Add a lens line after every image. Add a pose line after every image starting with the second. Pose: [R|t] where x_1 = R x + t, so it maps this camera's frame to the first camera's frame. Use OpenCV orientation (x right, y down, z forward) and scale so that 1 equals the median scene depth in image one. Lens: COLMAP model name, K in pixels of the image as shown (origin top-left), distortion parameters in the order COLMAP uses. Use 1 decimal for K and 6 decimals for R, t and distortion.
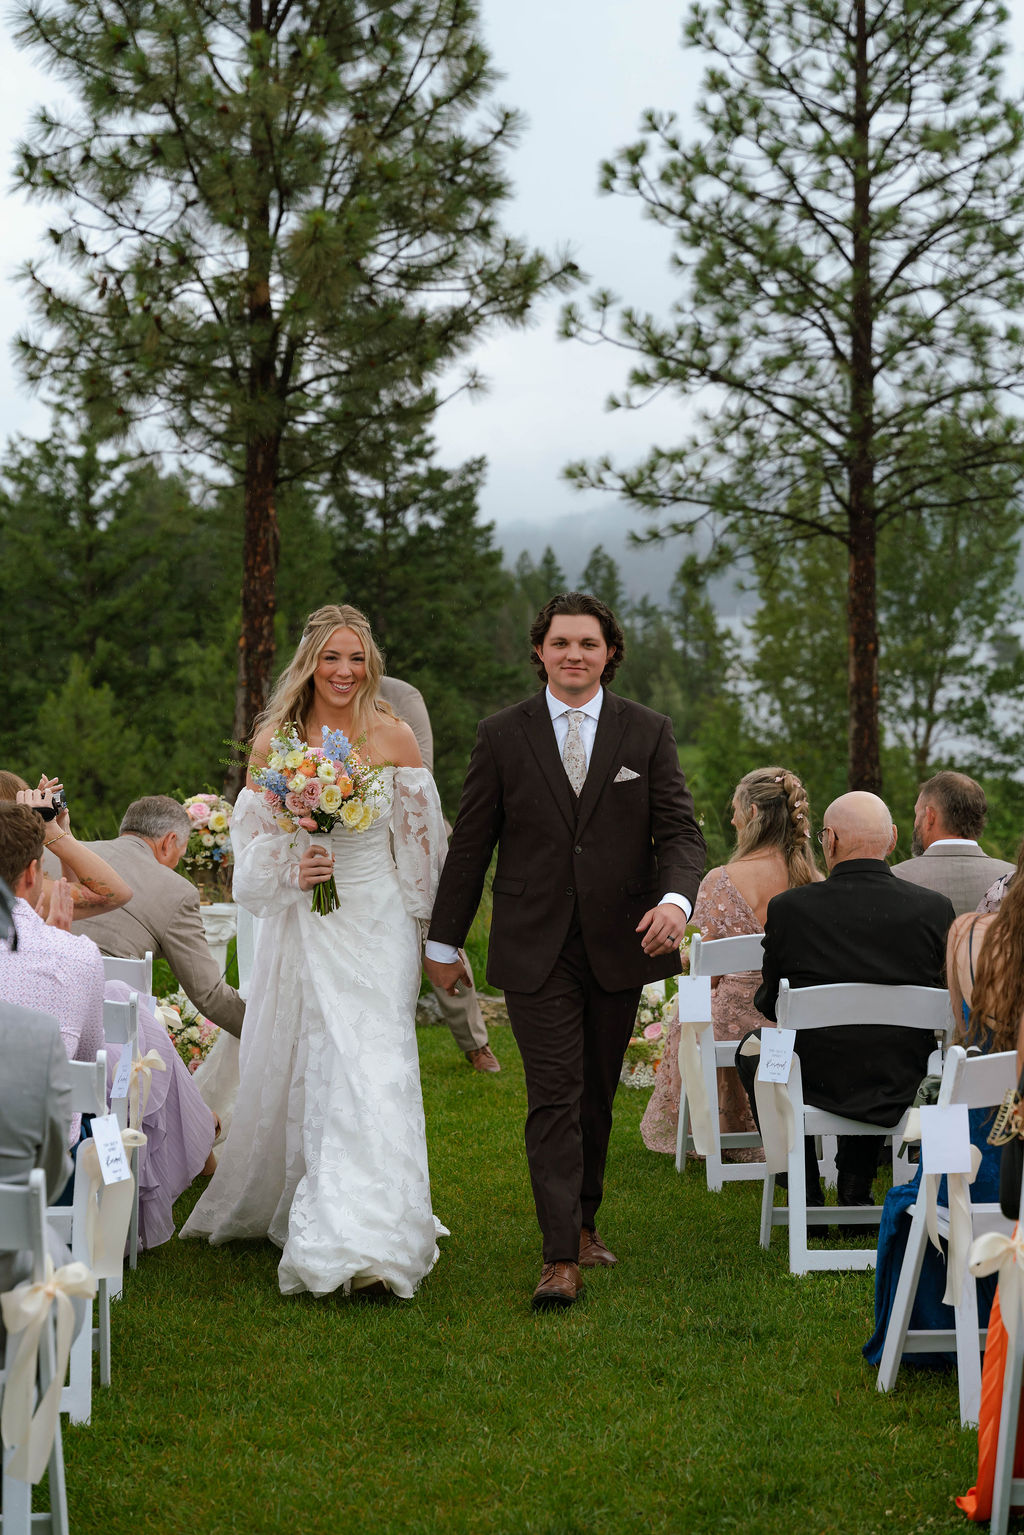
lens RADIAL K [[2983.7, 0, 506.1], [0, 2983.7, 762.8], [0, 0, 1]] dist [0.098134, 0.000000]
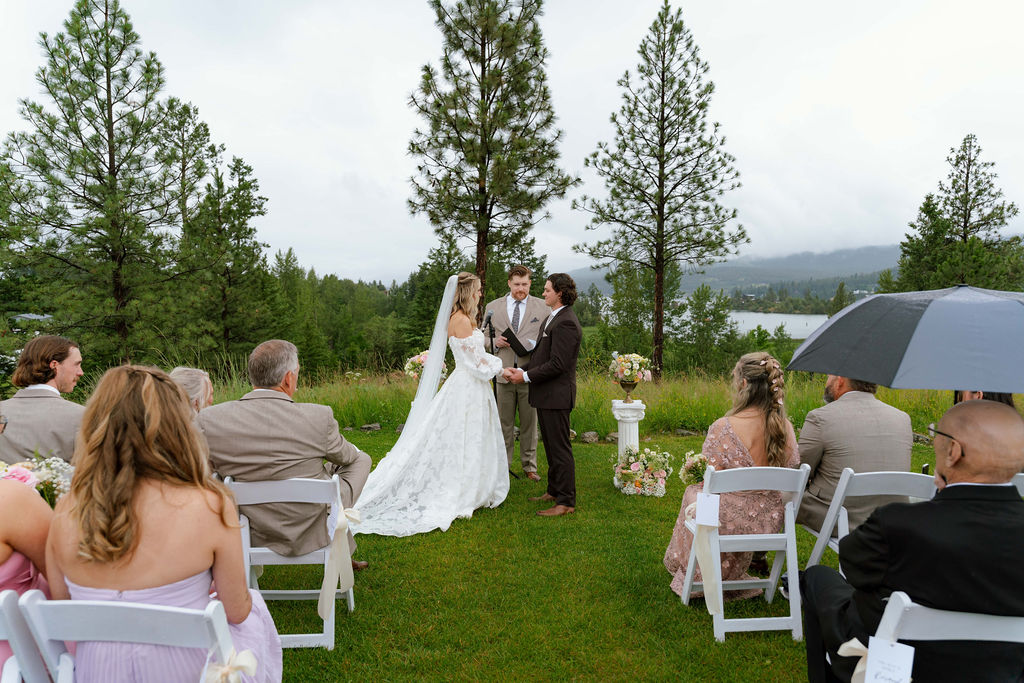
lens RADIAL K [[686.7, 0, 533.8], [0, 686.7, 344.5], [0, 0, 1]] dist [-0.009834, -0.000141]
pose [[0.999562, 0.020455, -0.021388, -0.005740], [-0.019981, 0.999556, 0.022103, -0.002640], [0.021831, -0.021666, 0.999527, 0.212162]]
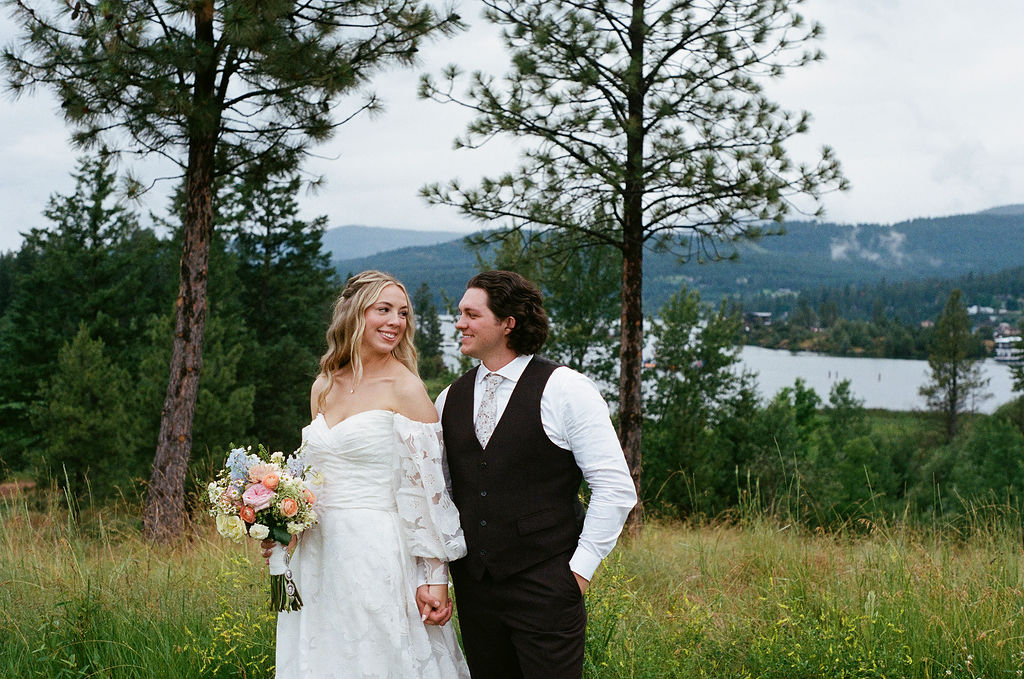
lens RADIAL K [[1524.8, 0, 589.5], [0, 1524.8, 344.0], [0, 0, 1]] dist [-0.065257, 0.000000]
pose [[0.984541, 0.028389, 0.172840, -0.024593], [-0.023305, 0.999236, -0.031371, -0.005925], [-0.173598, 0.026858, 0.984450, 0.294919]]
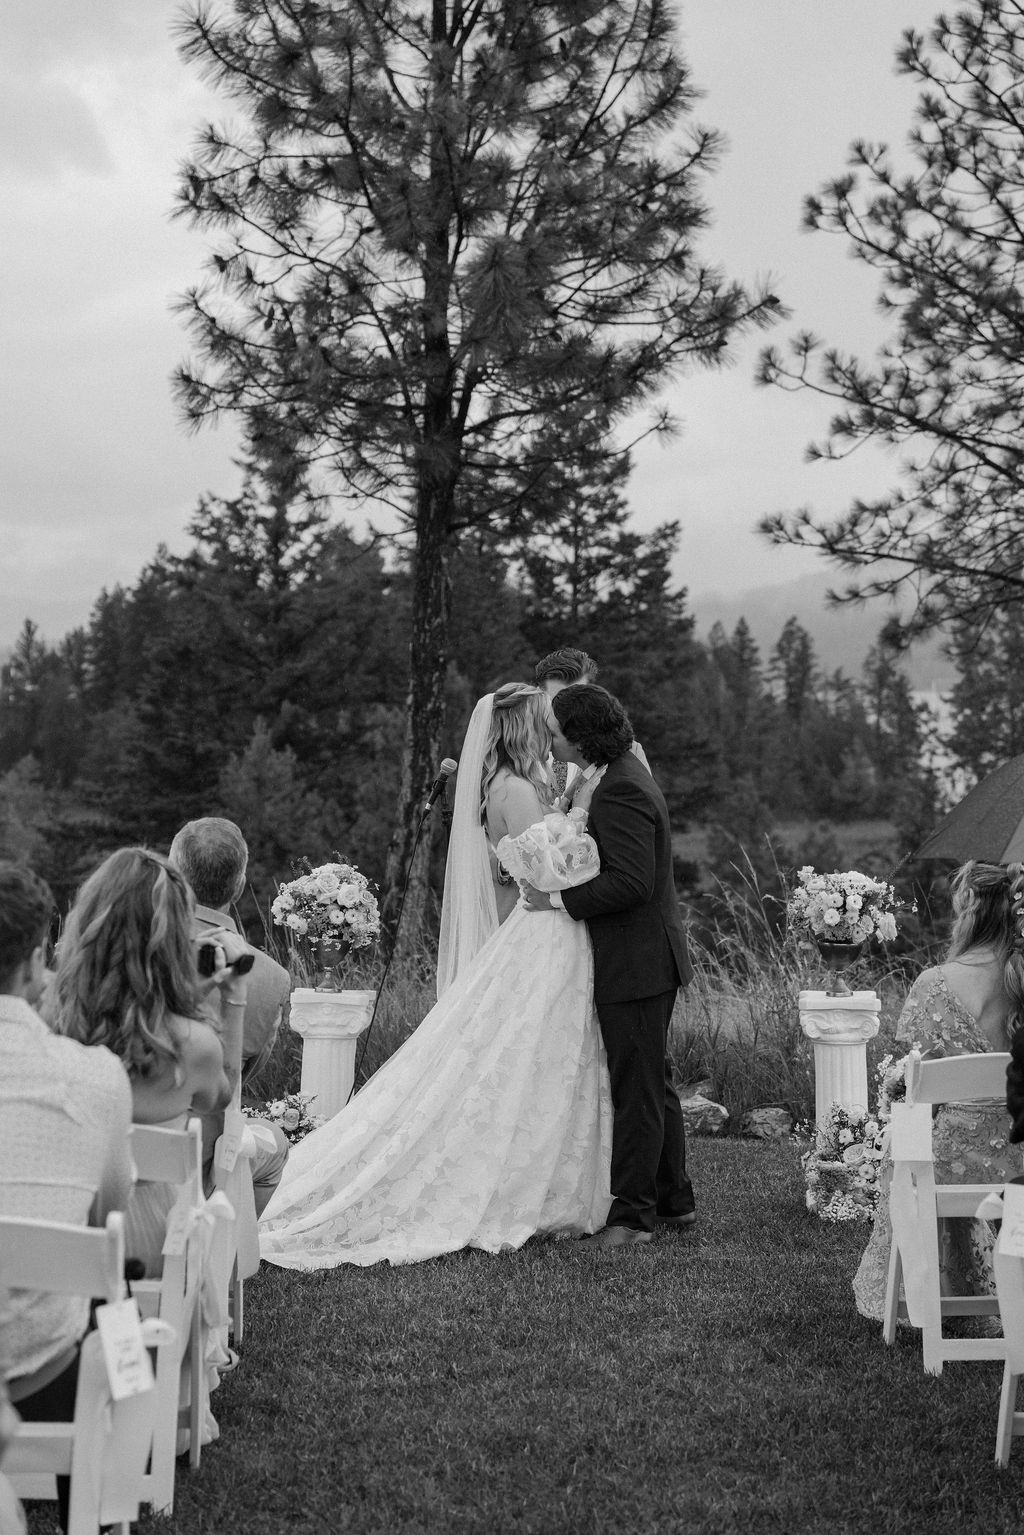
lens RADIAL K [[2983.7, 0, 523.8], [0, 2983.7, 779.5], [0, 0, 1]] dist [0.098134, 0.000000]
pose [[0.998159, 0.018869, -0.057634, 0.001170], [-0.019891, 0.999654, -0.017201, 0.000035], [0.057289, 0.018316, 0.998190, 0.060983]]
